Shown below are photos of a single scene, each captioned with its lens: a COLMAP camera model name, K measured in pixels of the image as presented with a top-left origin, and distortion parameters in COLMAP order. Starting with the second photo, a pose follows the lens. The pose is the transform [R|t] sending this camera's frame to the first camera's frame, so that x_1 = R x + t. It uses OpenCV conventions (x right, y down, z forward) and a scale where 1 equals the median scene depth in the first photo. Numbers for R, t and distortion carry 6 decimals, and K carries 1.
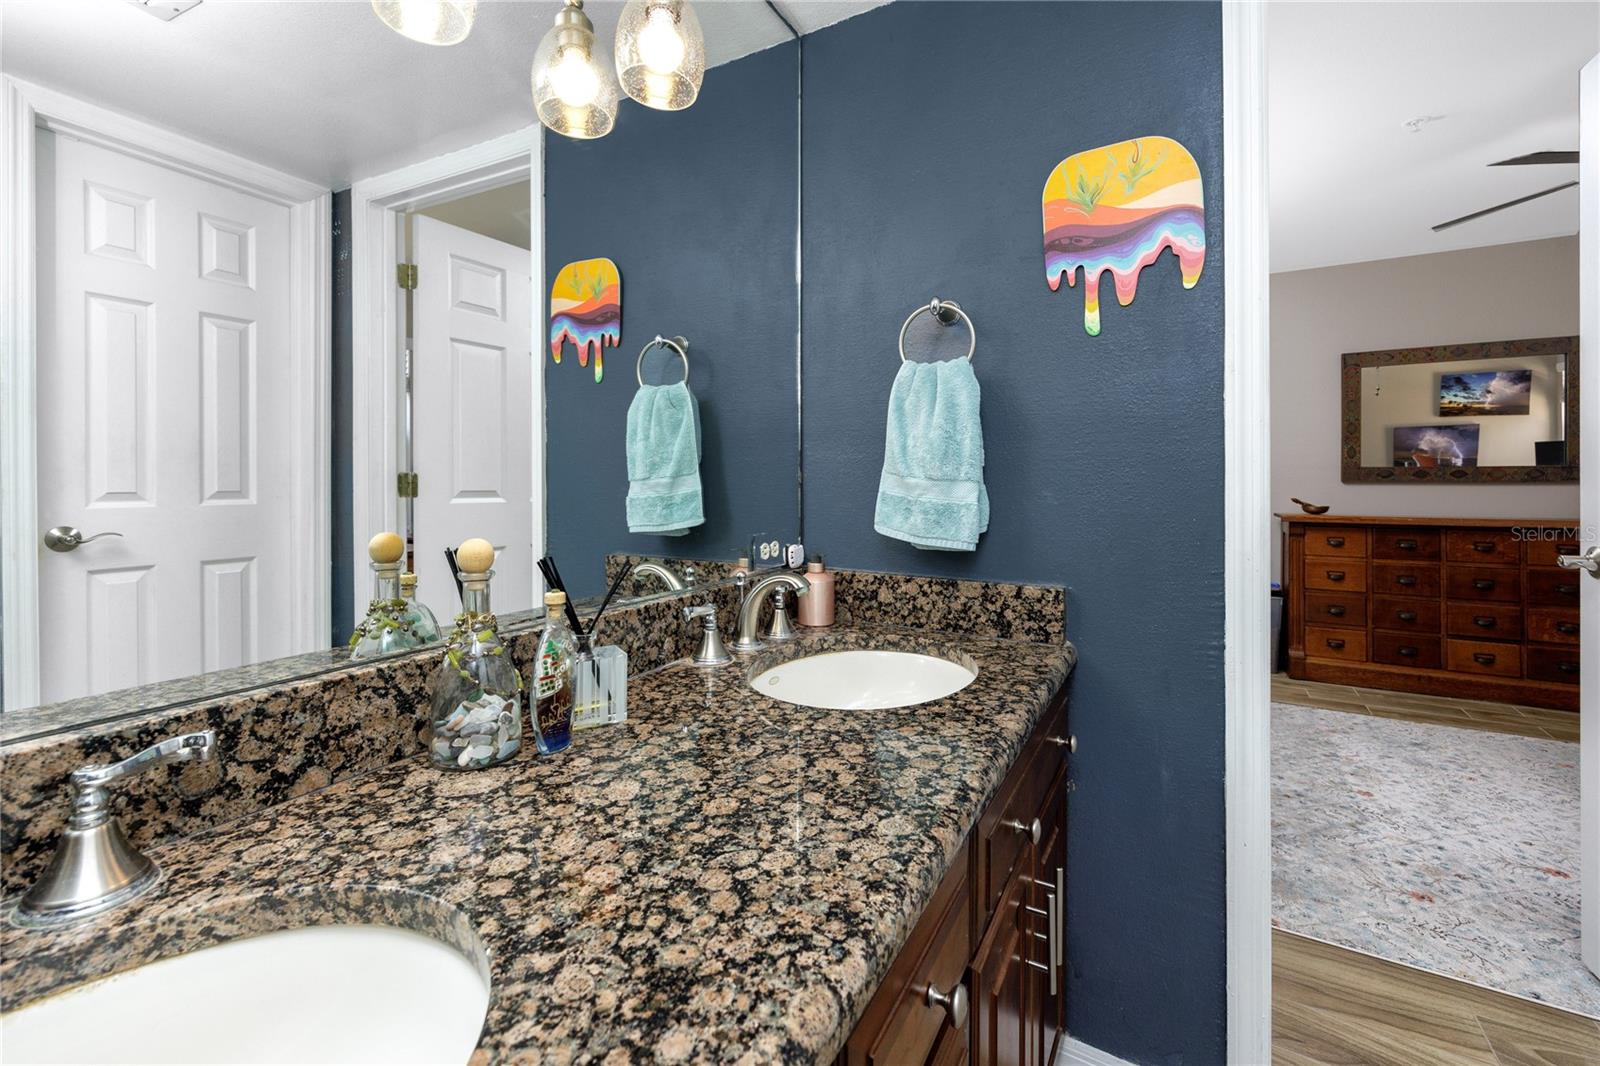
lens RADIAL K [[658.8, 0, 804.3], [0, 658.8, 483.2], [0, 0, 1]] dist [0.001573, 0.000247]
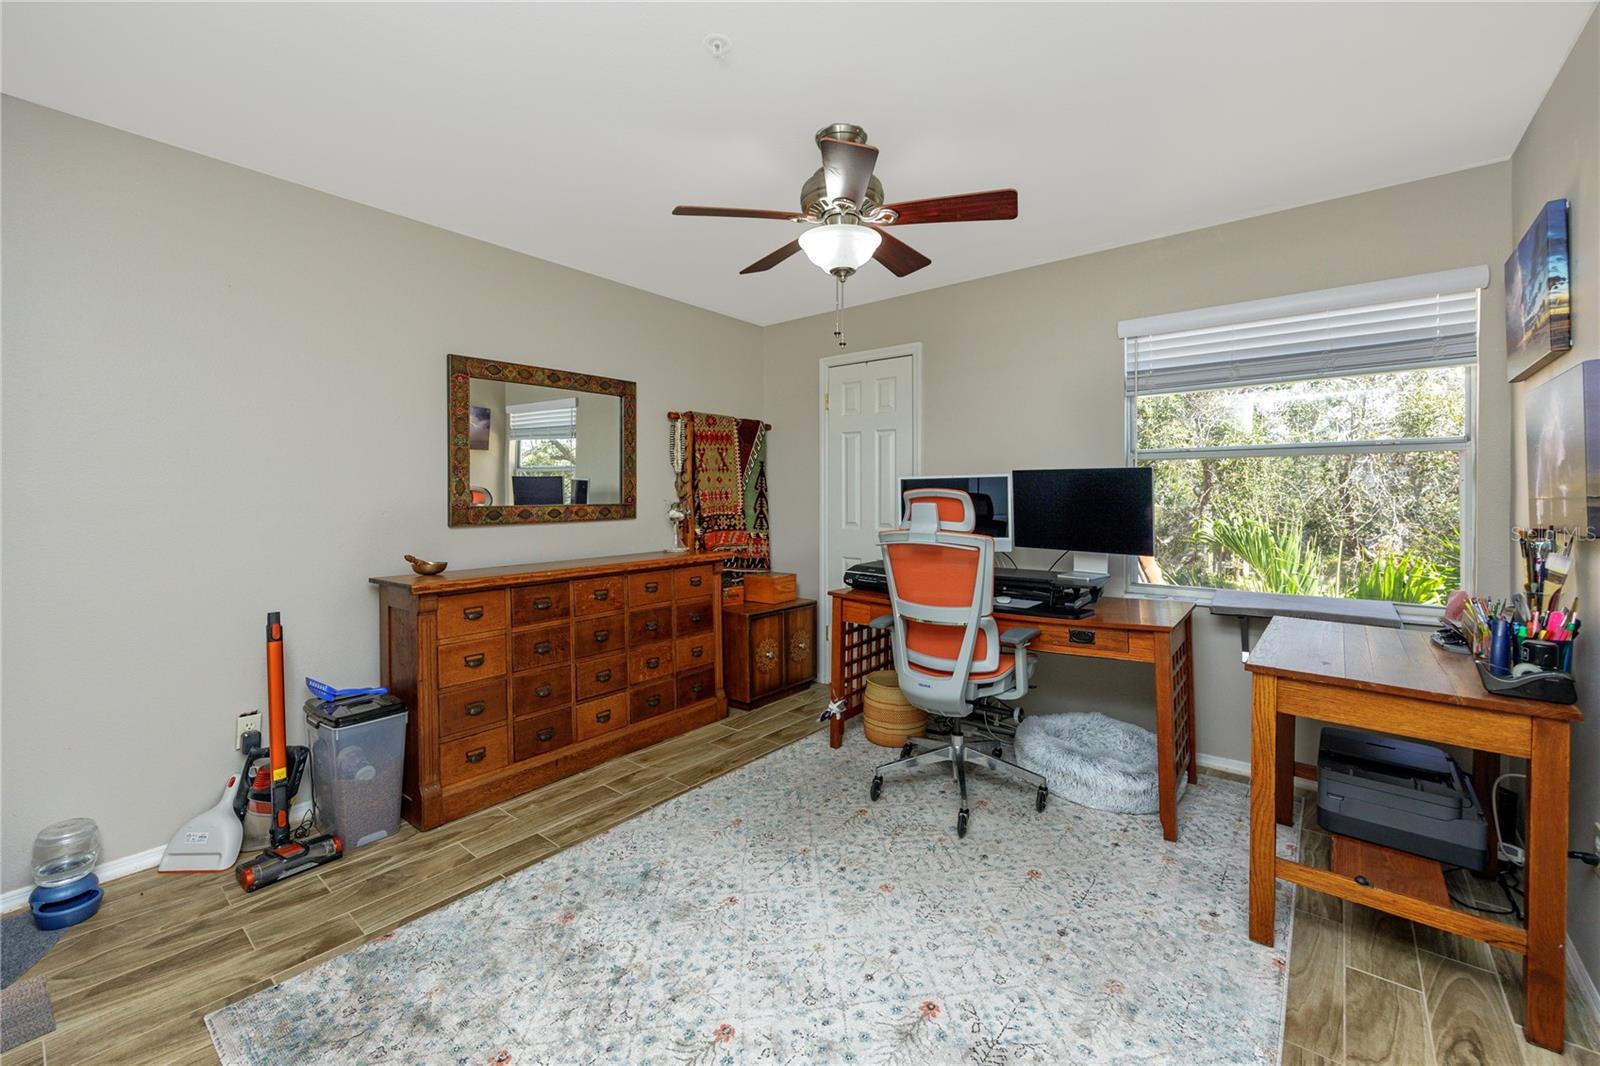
lens RADIAL K [[664.9, 0, 807.5], [0, 664.9, 504.2], [0, 0, 1]] dist [0.002081, 0.000195]
pose [[0.149514, -0.010562, 0.988703, 0.149033], [0.006977, 0.999929, 0.009627, -0.035327], [-0.988735, 0.005459, 0.149577, 0.546282]]
